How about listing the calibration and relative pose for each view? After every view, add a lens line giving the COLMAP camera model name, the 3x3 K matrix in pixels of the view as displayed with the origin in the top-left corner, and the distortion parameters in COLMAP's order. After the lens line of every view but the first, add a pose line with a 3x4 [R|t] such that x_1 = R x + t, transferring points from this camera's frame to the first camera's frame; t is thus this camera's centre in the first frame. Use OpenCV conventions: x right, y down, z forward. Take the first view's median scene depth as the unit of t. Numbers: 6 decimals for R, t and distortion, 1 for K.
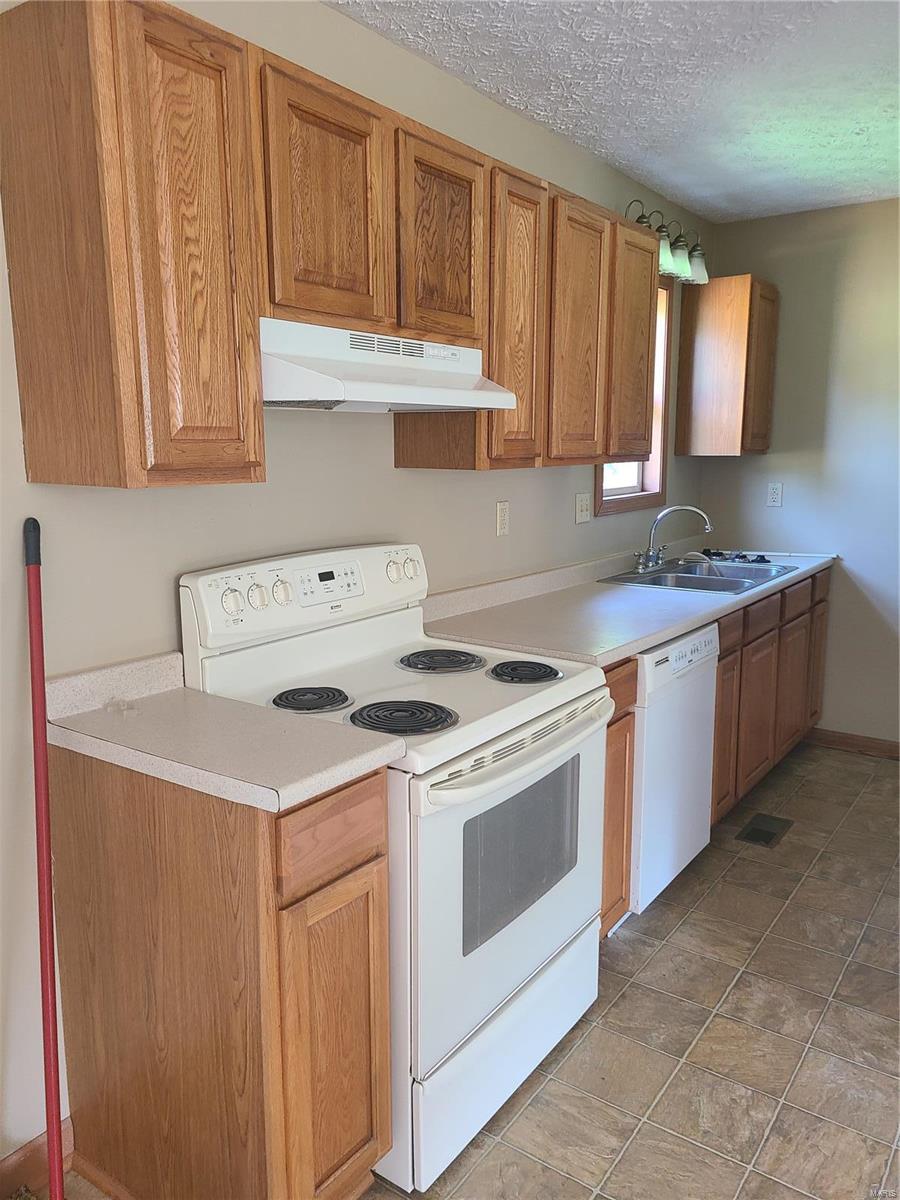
lens RADIAL K [[902.9, 0, 450.0], [0, 902.9, 600.0], [0, 0, 1]] dist [0.010358, -0.000189]
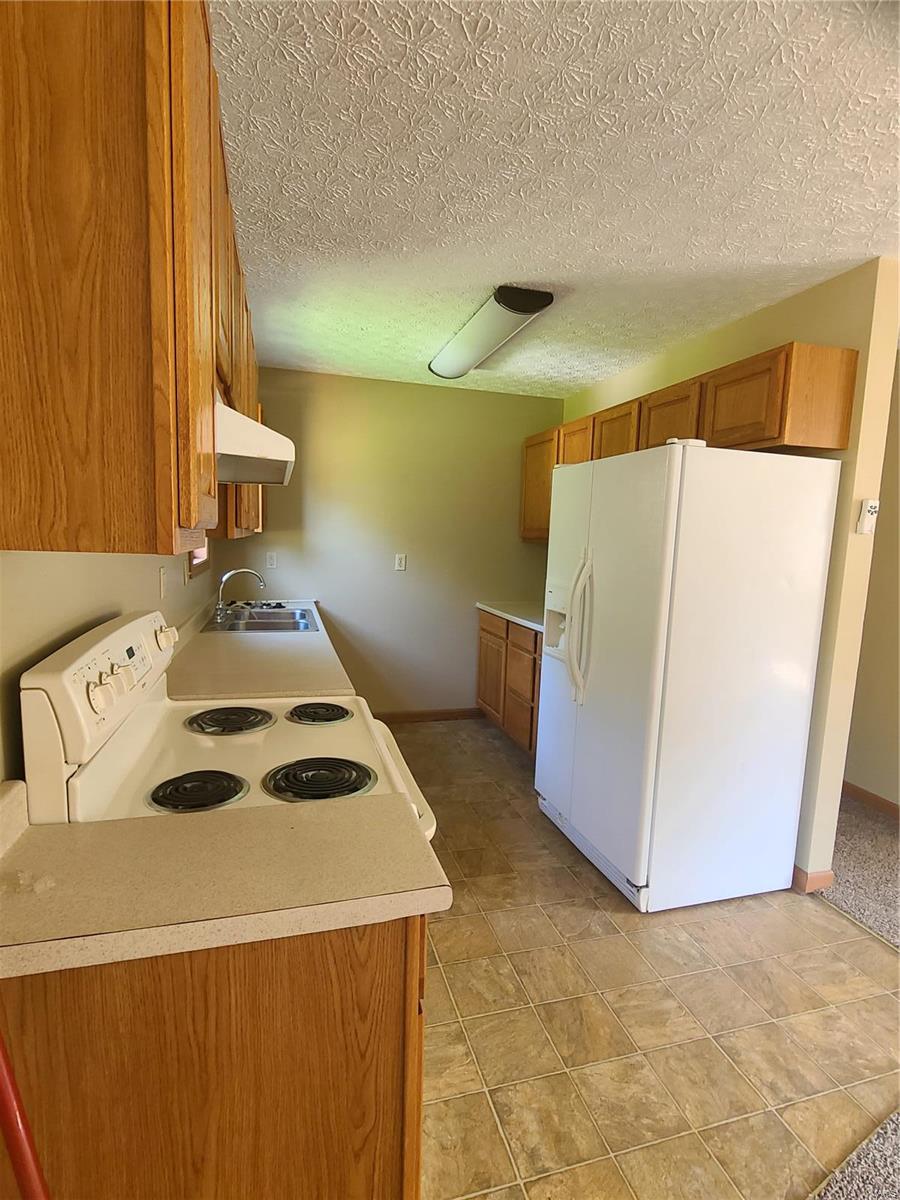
lens RADIAL K [[594.6, 0, 450.6], [0, 594.6, 612.7], [0, 0, 1]] dist [-0.010482, -0.000207]
pose [[0.626033, -0.076900, 0.775996, -0.449375], [0.098843, 0.994924, 0.018854, -0.052307], [-0.773507, 0.064898, 0.630456, 0.426939]]
